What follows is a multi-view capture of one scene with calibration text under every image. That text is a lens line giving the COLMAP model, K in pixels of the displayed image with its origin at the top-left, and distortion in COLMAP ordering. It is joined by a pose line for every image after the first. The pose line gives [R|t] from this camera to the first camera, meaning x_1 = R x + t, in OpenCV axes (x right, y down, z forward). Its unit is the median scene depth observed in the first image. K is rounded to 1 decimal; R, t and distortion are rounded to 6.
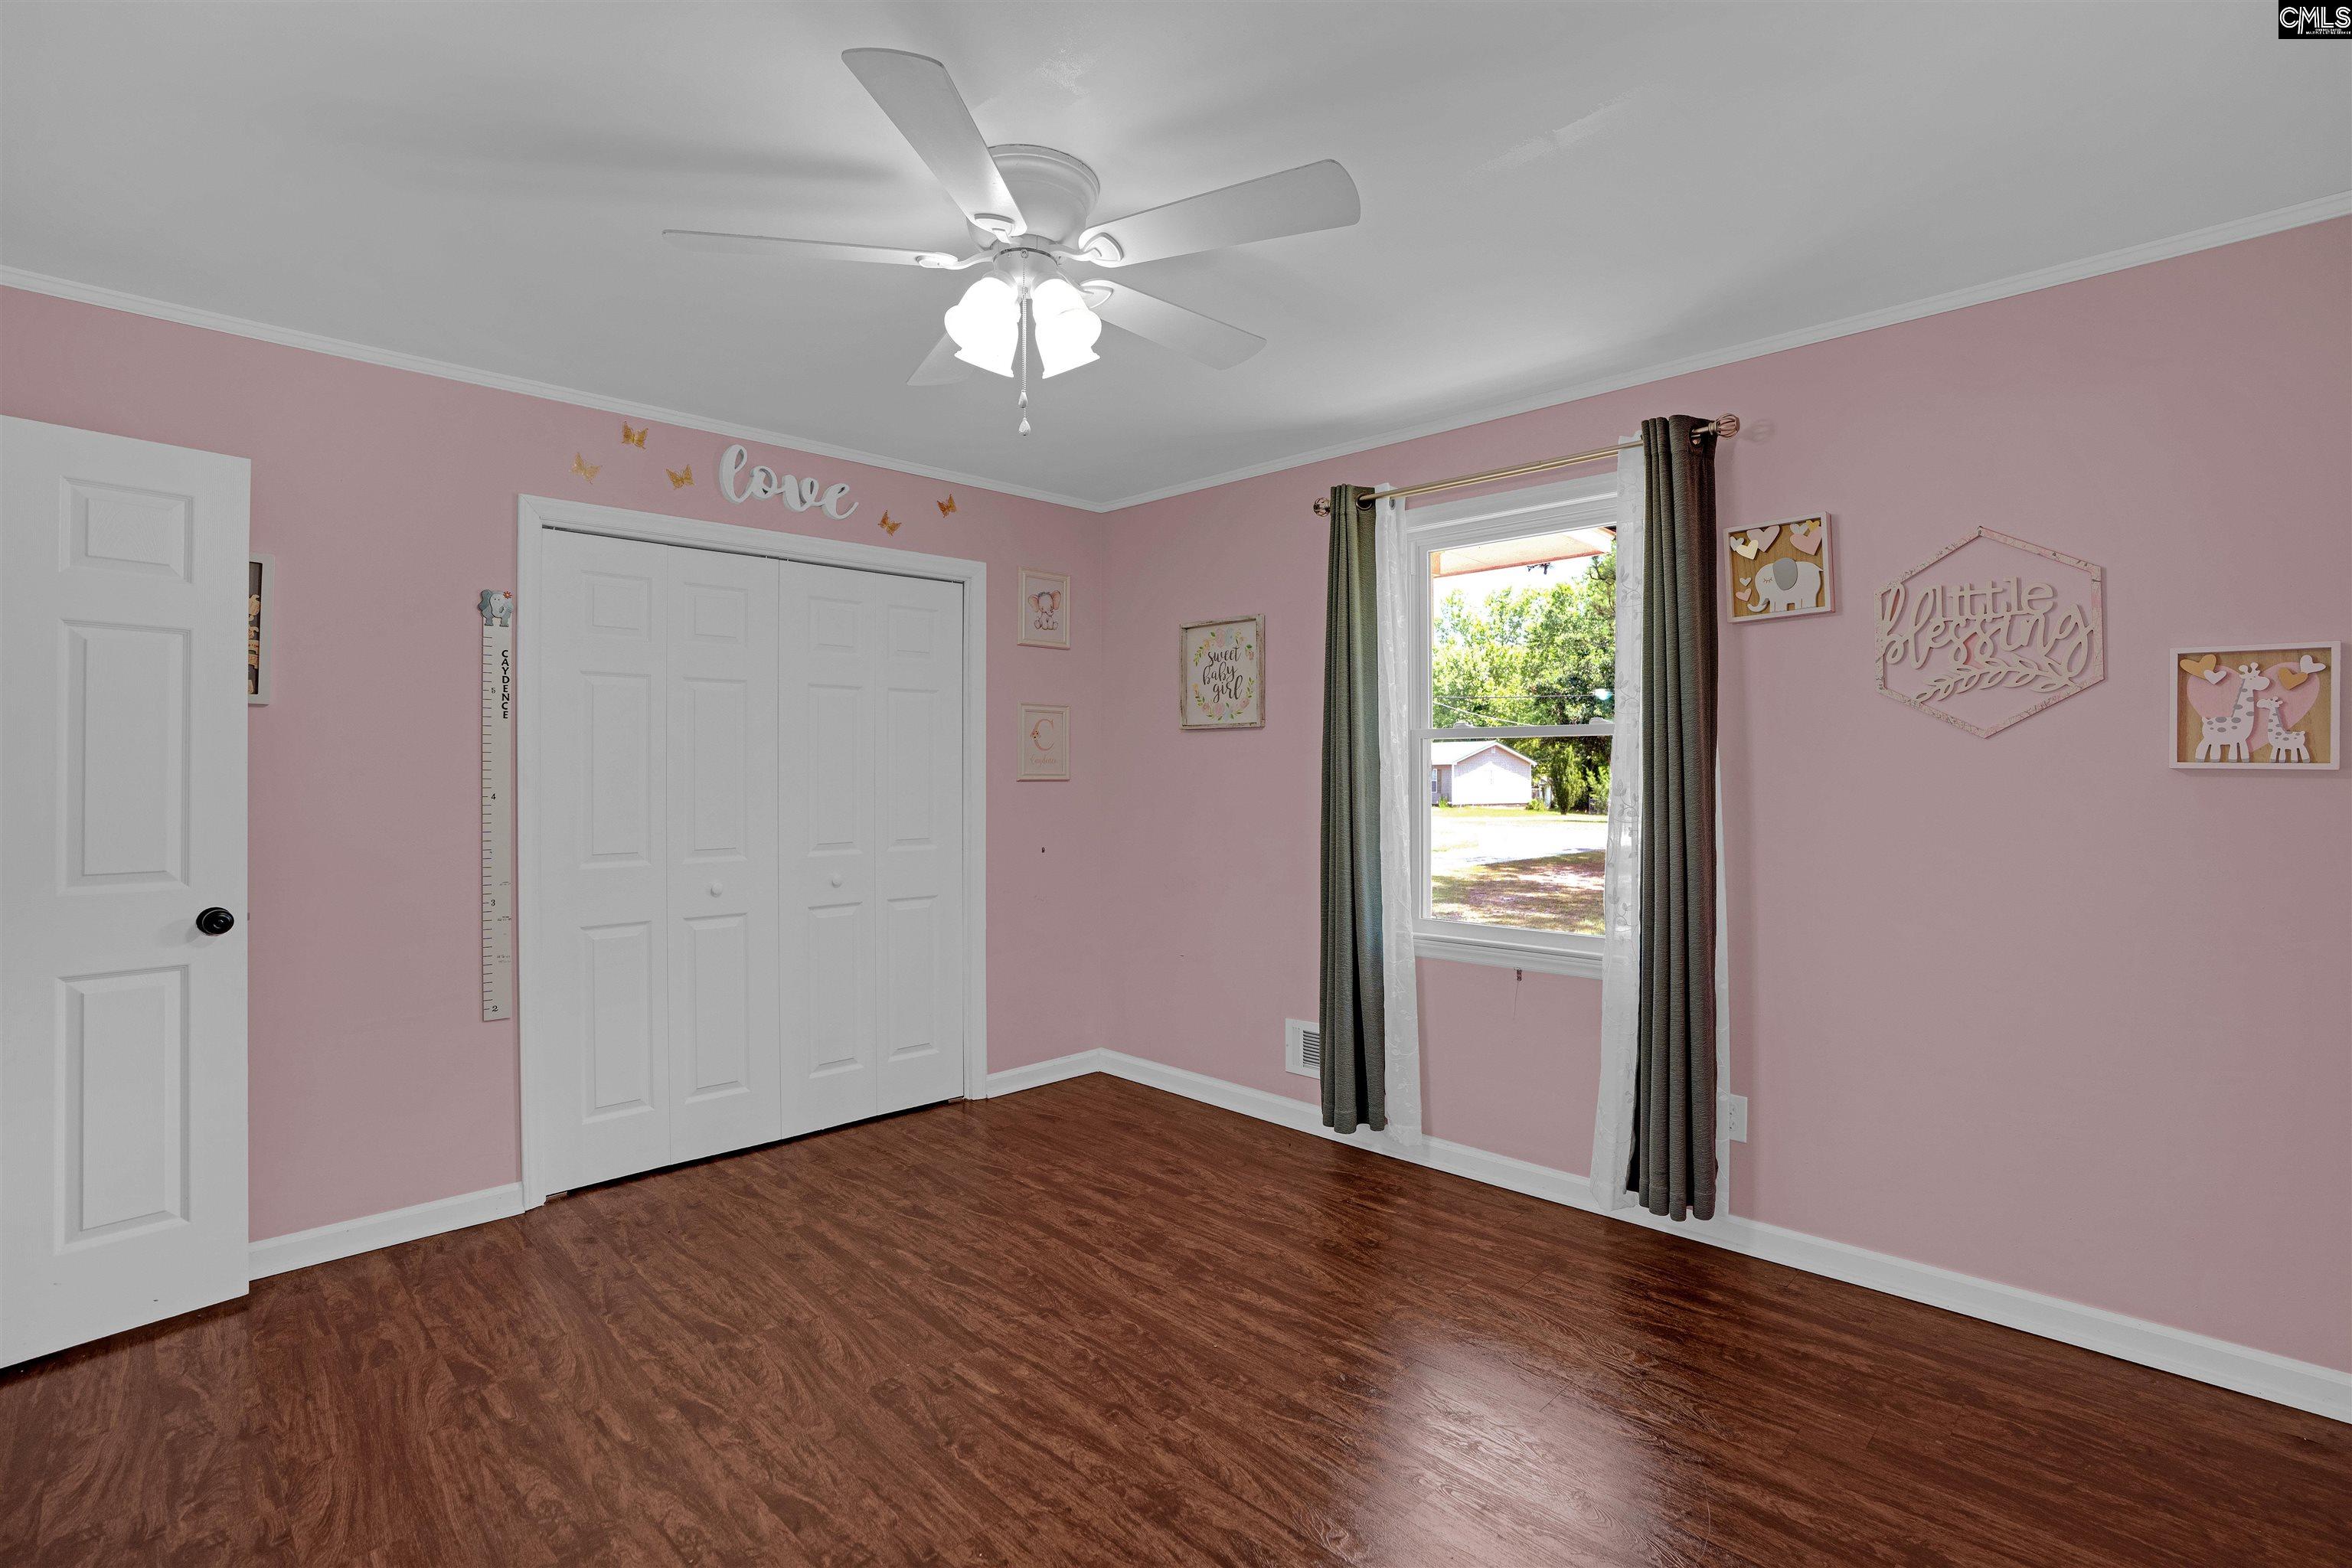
lens RADIAL K [[1083.7, 0, 1186.0], [0, 1083.7, 781.8], [0, 0, 1]] dist [-0.037656, 0.000413]
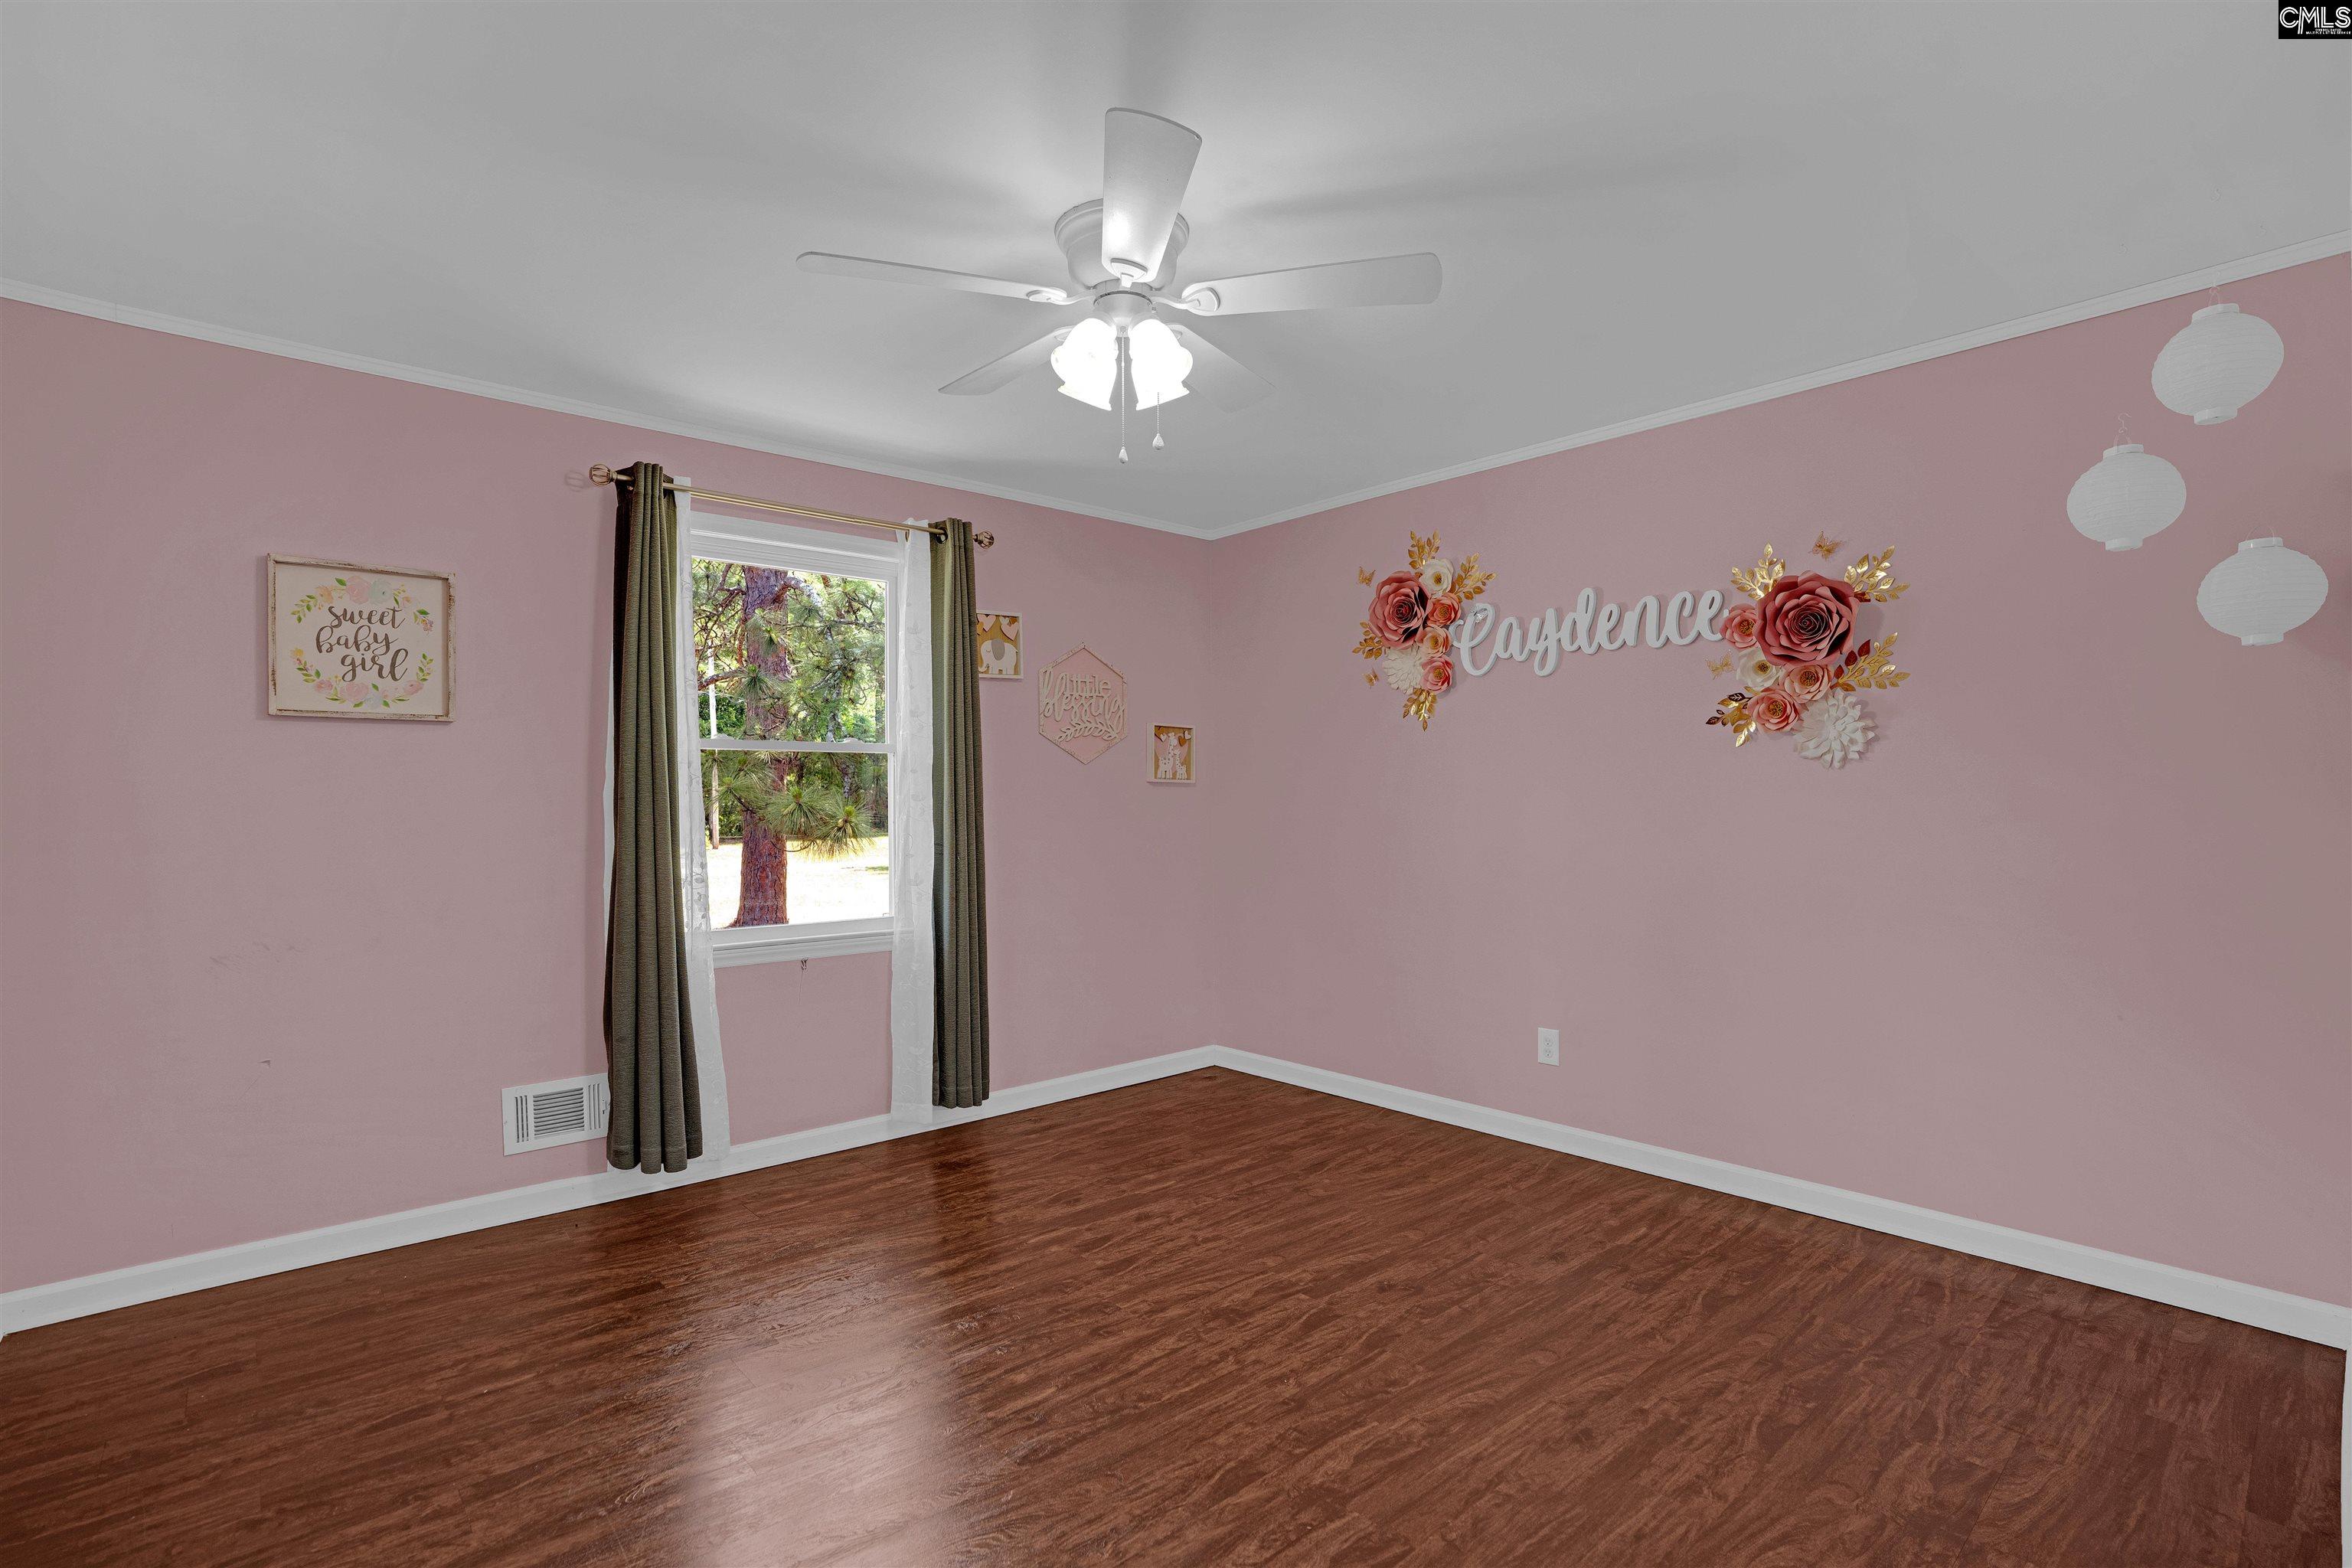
lens RADIAL K [[1083.0, 0, 1168.3], [0, 1083.0, 803.8], [0, 0, 1]] dist [-0.030283, 0.000897]
pose [[0.090636, -0.008920, 0.995844, -0.887169], [0.015181, 0.999856, 0.007575, 0.012617], [-0.995768, 0.014431, 0.090758, 0.604699]]
